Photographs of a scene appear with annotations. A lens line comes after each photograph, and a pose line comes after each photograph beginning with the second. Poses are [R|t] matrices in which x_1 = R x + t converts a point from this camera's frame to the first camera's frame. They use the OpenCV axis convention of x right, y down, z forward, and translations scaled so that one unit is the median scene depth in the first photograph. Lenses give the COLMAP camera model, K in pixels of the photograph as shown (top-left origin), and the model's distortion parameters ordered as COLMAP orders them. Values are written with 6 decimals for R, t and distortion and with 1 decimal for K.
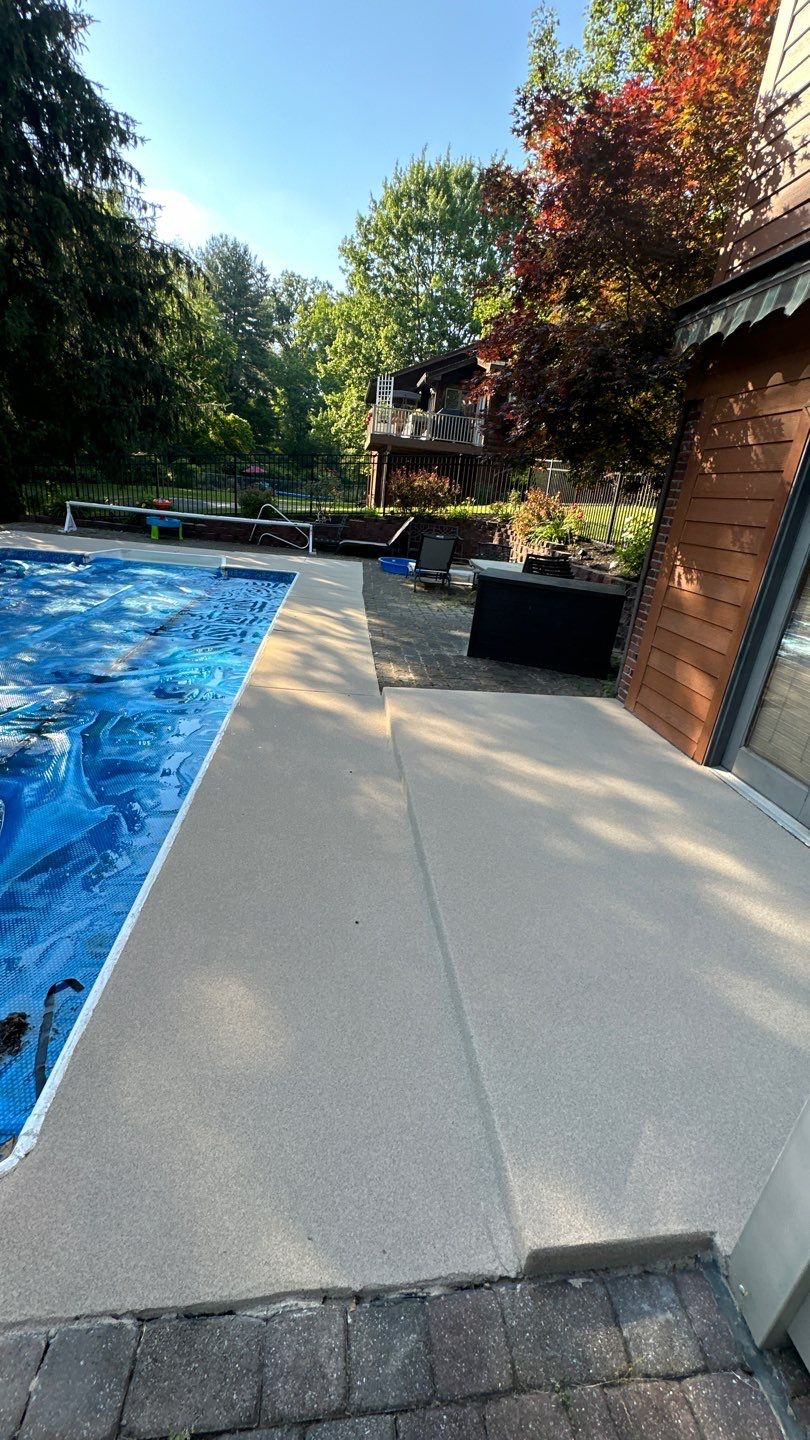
lens RADIAL K [[572.9, 0, 404.8], [0, 572.9, 720.4], [0, 0, 1]] dist [-0.002210, 0.000008]
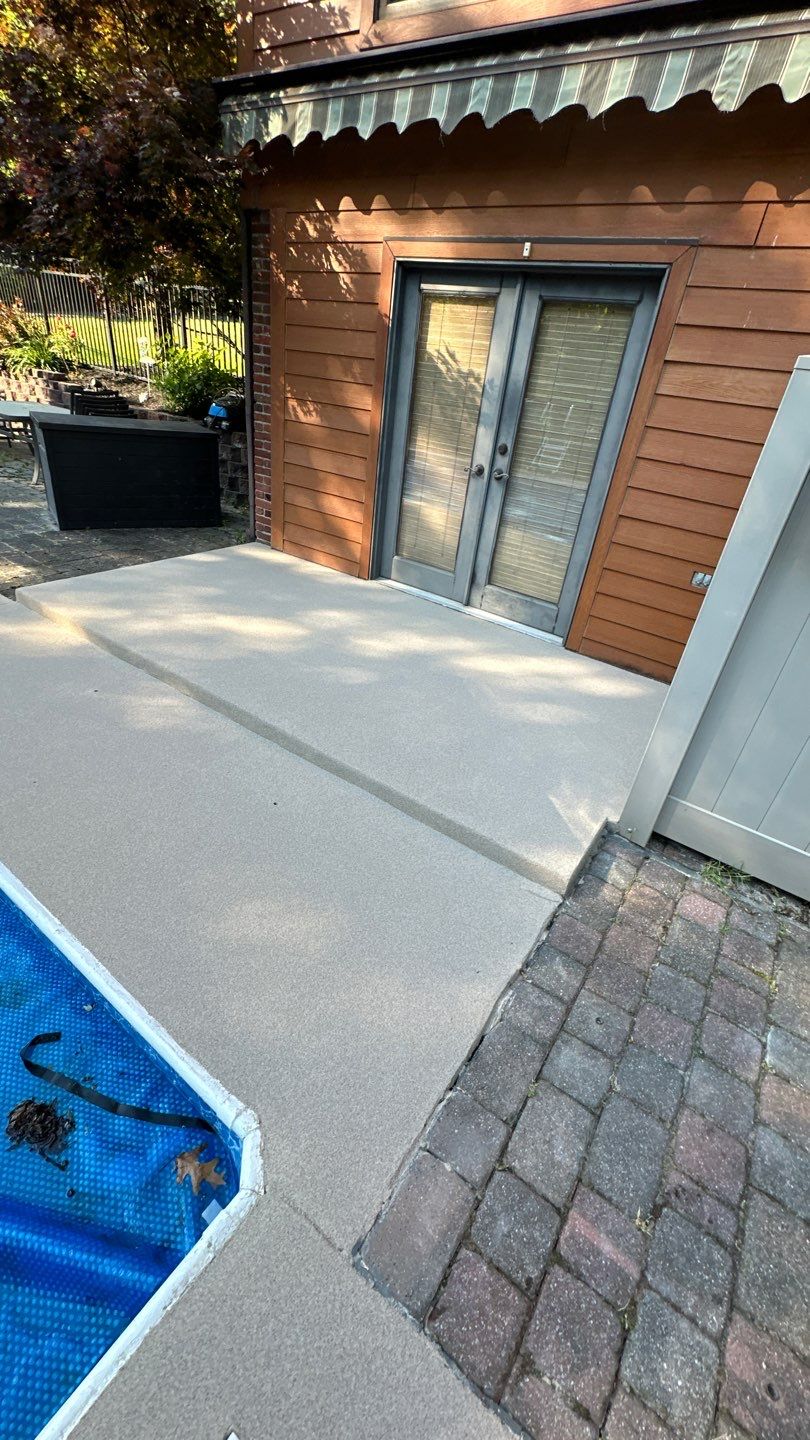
lens RADIAL K [[572.9, 0, 407.8], [0, 572.9, 719.5], [0, 0, 1]] dist [-0.002210, 0.000008]
pose [[0.669963, -0.405733, 0.621715, -0.309400], [0.234273, 0.910200, 0.341545, -0.049769], [-0.704461, -0.083172, 0.704853, 0.074014]]
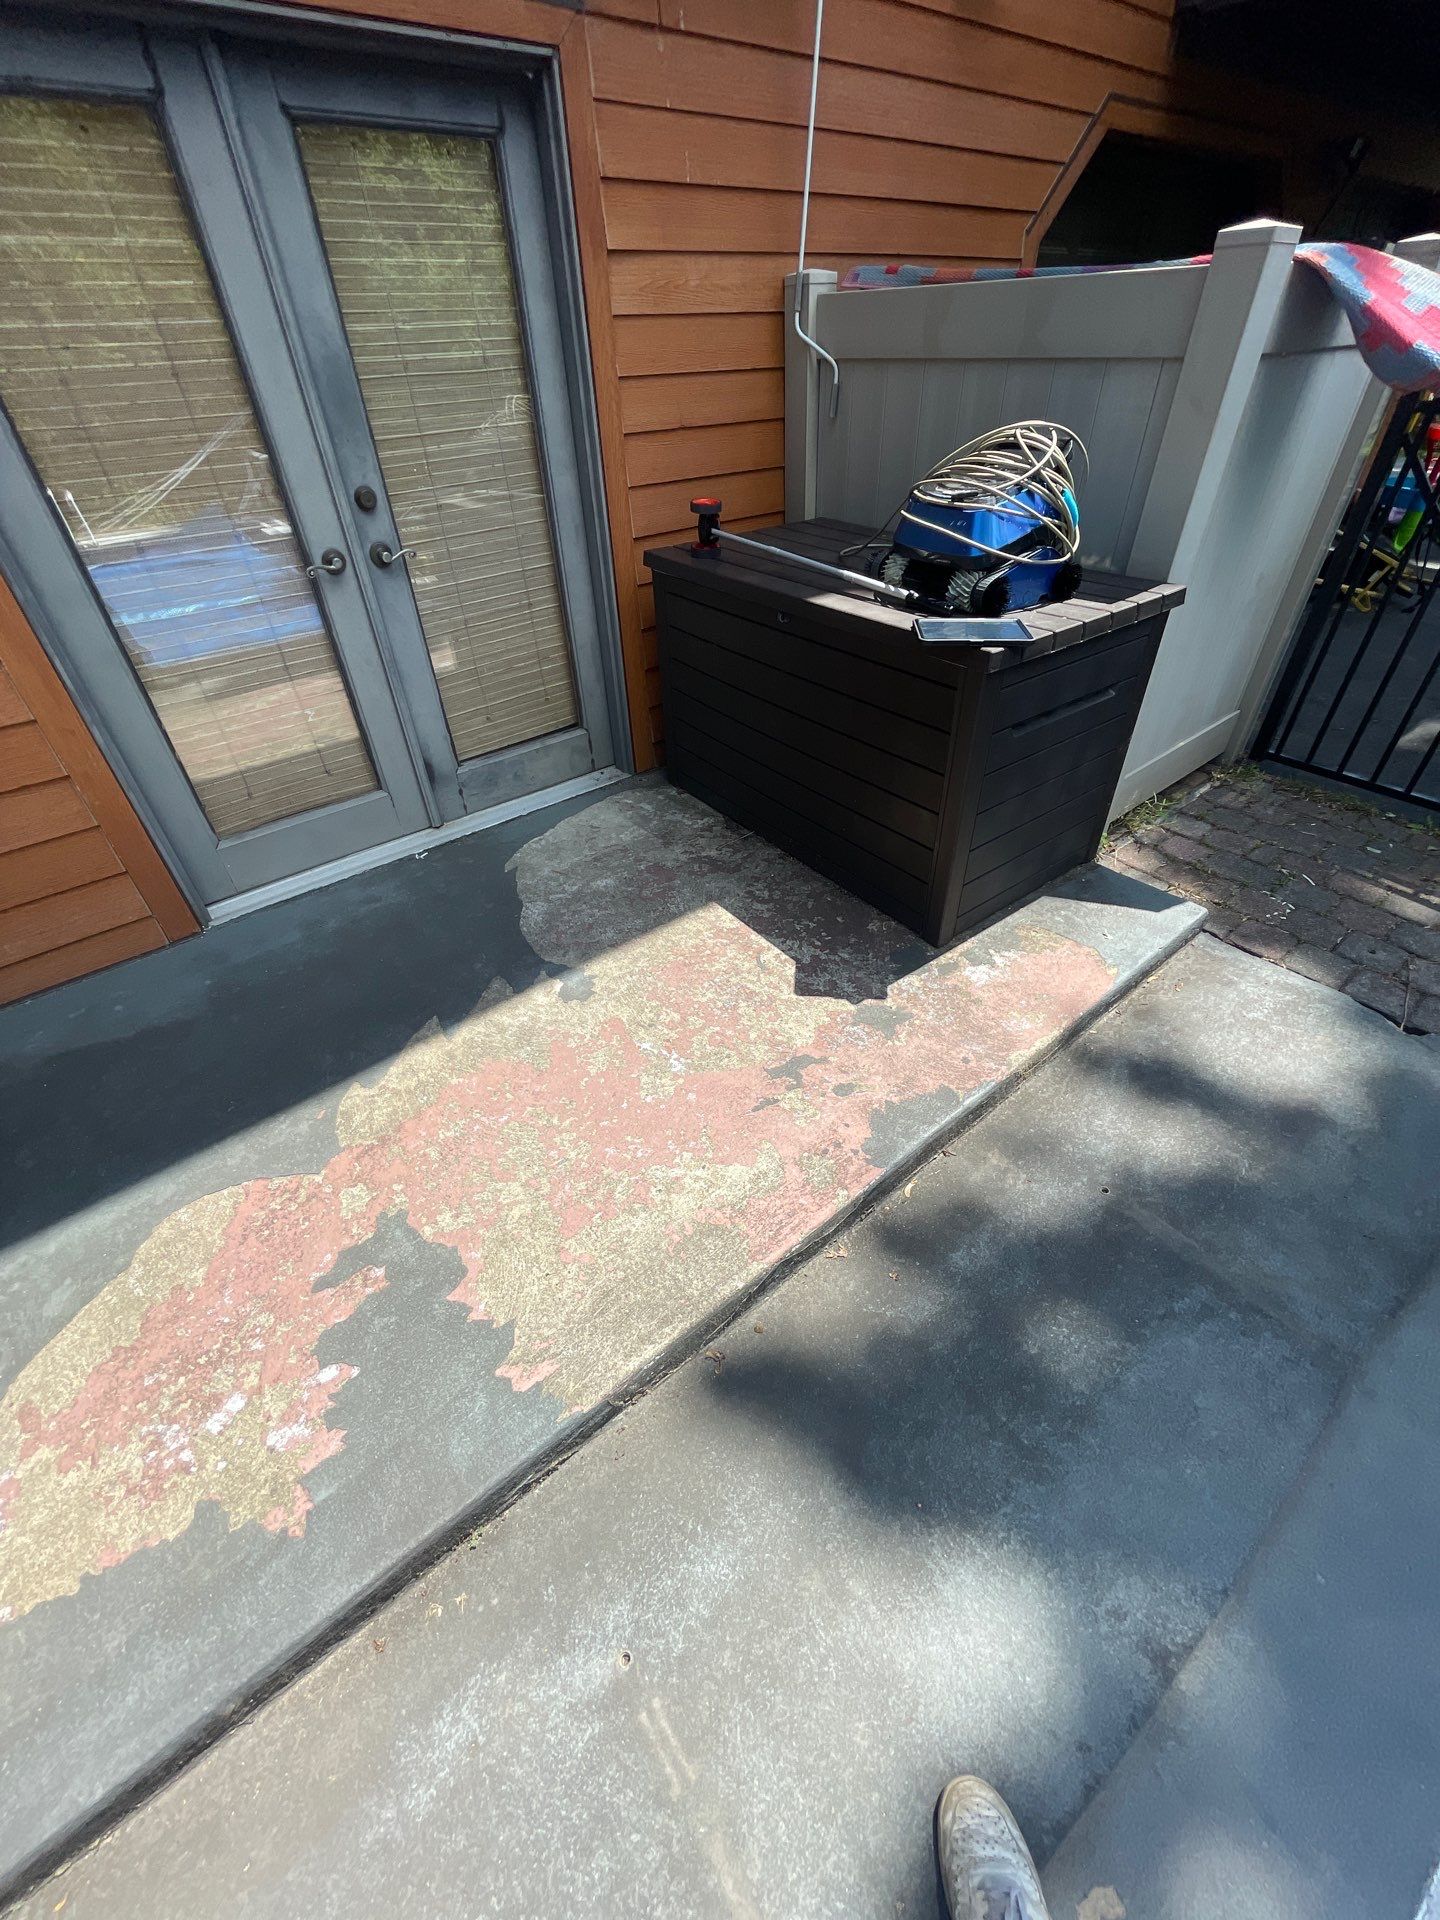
lens RADIAL K [[783.3, 0, 713.4], [0, 783.3, 957.9], [0, 0, 1]] dist [-0.002111, 0.000025]
pose [[-0.527642, -0.594422, 0.606842, -0.130927], [0.296382, 0.540664, 0.787299, -0.319102], [-0.796085, 0.595269, -0.109101, 0.785153]]
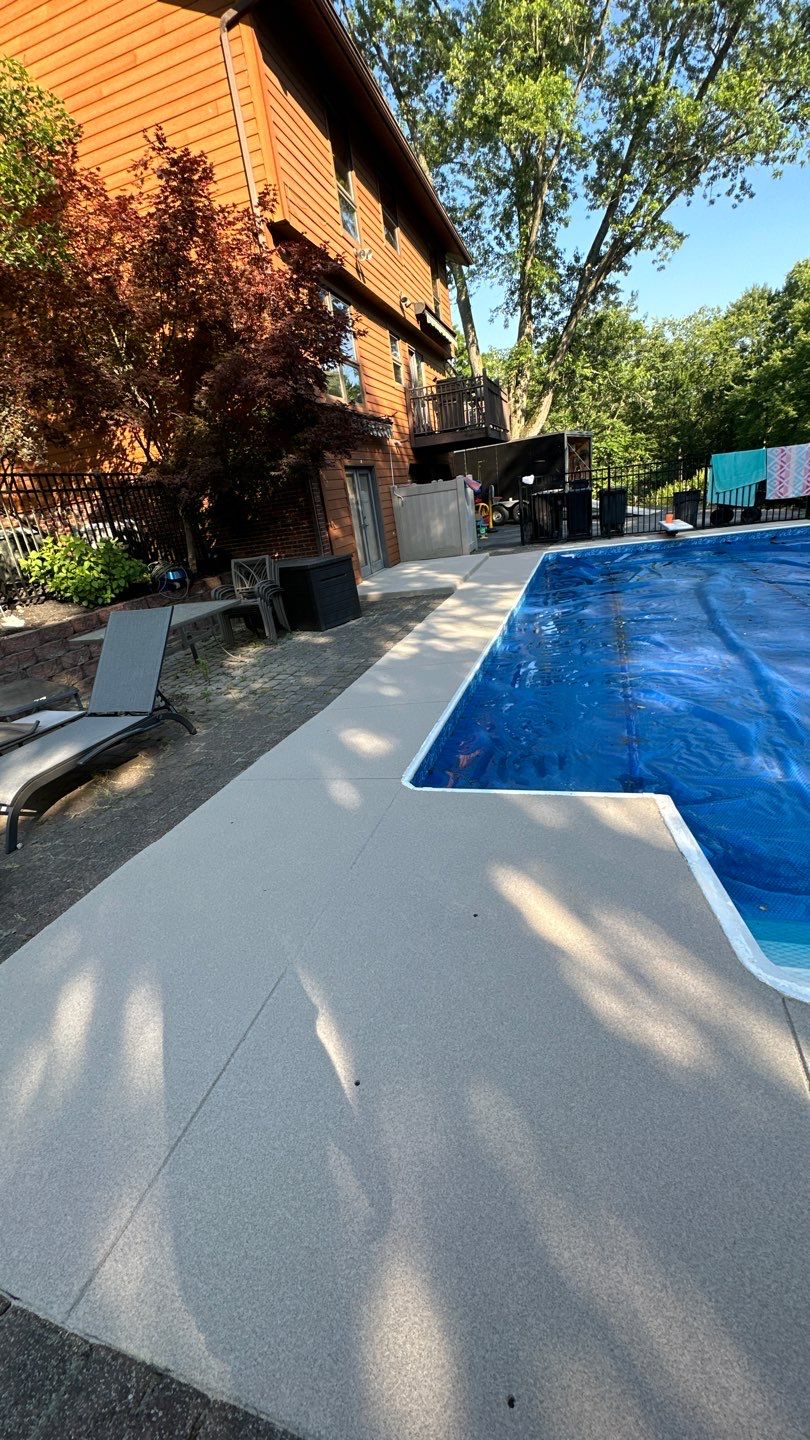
lens RADIAL K [[572.9, 0, 405.9], [0, 572.9, 721.0], [0, 0, 1]] dist [-0.002210, 0.000008]
pose [[-0.923726, -0.103271, 0.368871, -0.820565], [0.193149, 0.706020, 0.681344, -1.387516], [-0.330793, 0.700622, -0.632222, 3.356282]]
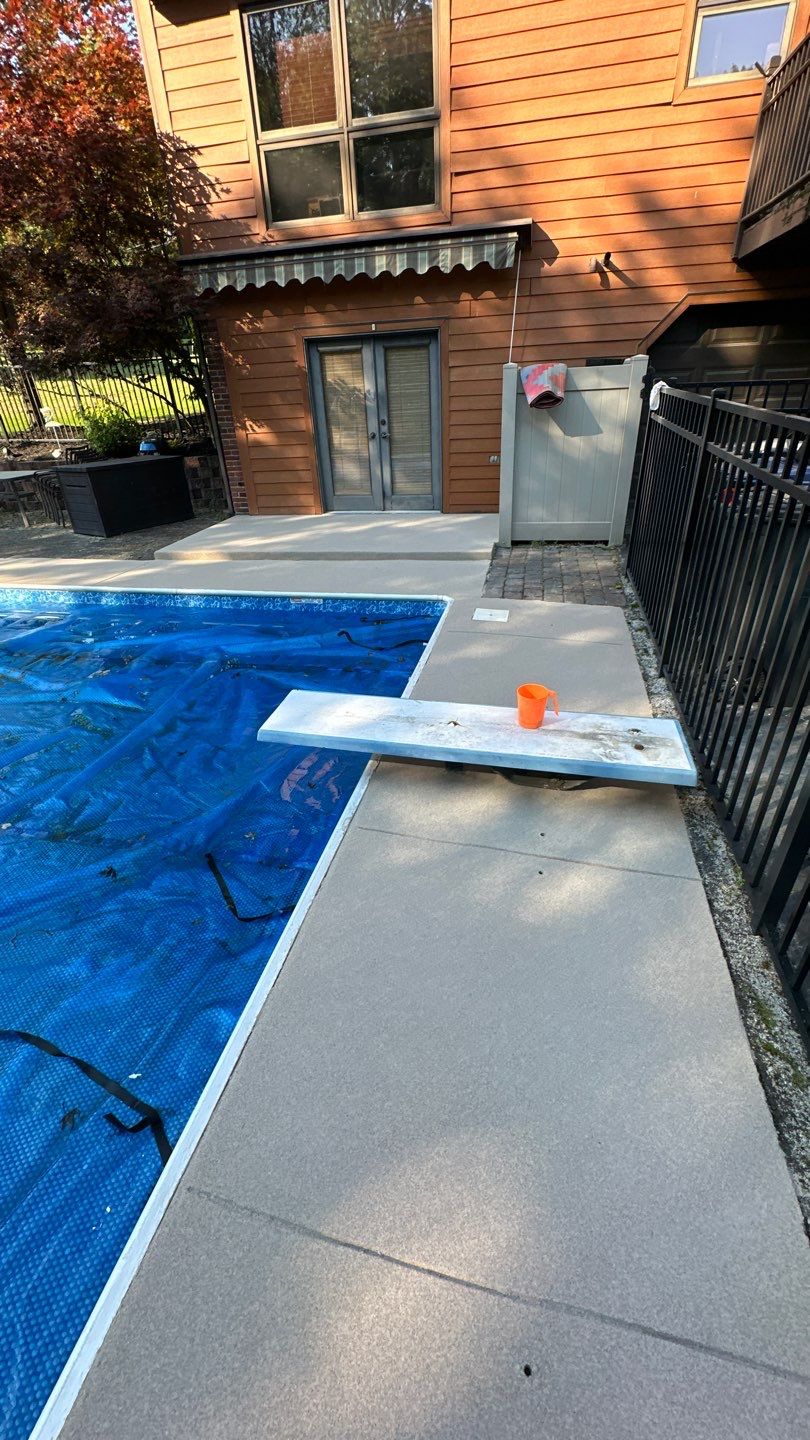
lens RADIAL K [[572.9, 0, 412.4], [0, 572.9, 717.3], [0, 0, 1]] dist [-0.002210, 0.000008]
pose [[0.311124, -0.567410, 0.762396, -1.450838], [0.423355, 0.800965, 0.423350, -0.077525], [-0.850866, 0.191049, 0.489415, -0.157739]]
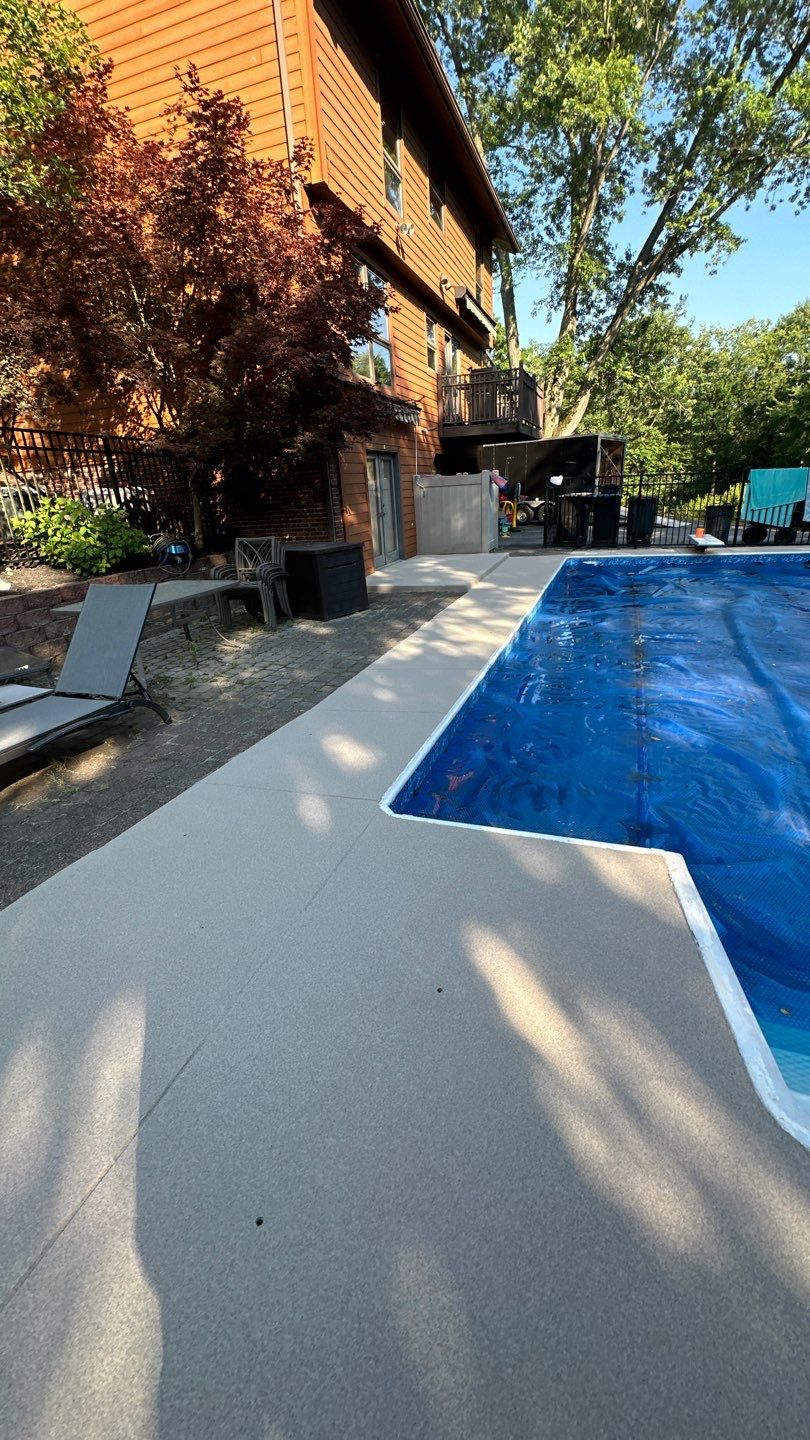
lens RADIAL K [[572.9, 0, 405.7], [0, 572.9, 721.2], [0, 0, 1]] dist [-0.002210, 0.000008]
pose [[-0.906201, -0.188794, 0.378360, -0.806125], [0.140015, 0.710338, 0.689794, -1.339787], [-0.398992, 0.678068, -0.617275, 3.258386]]
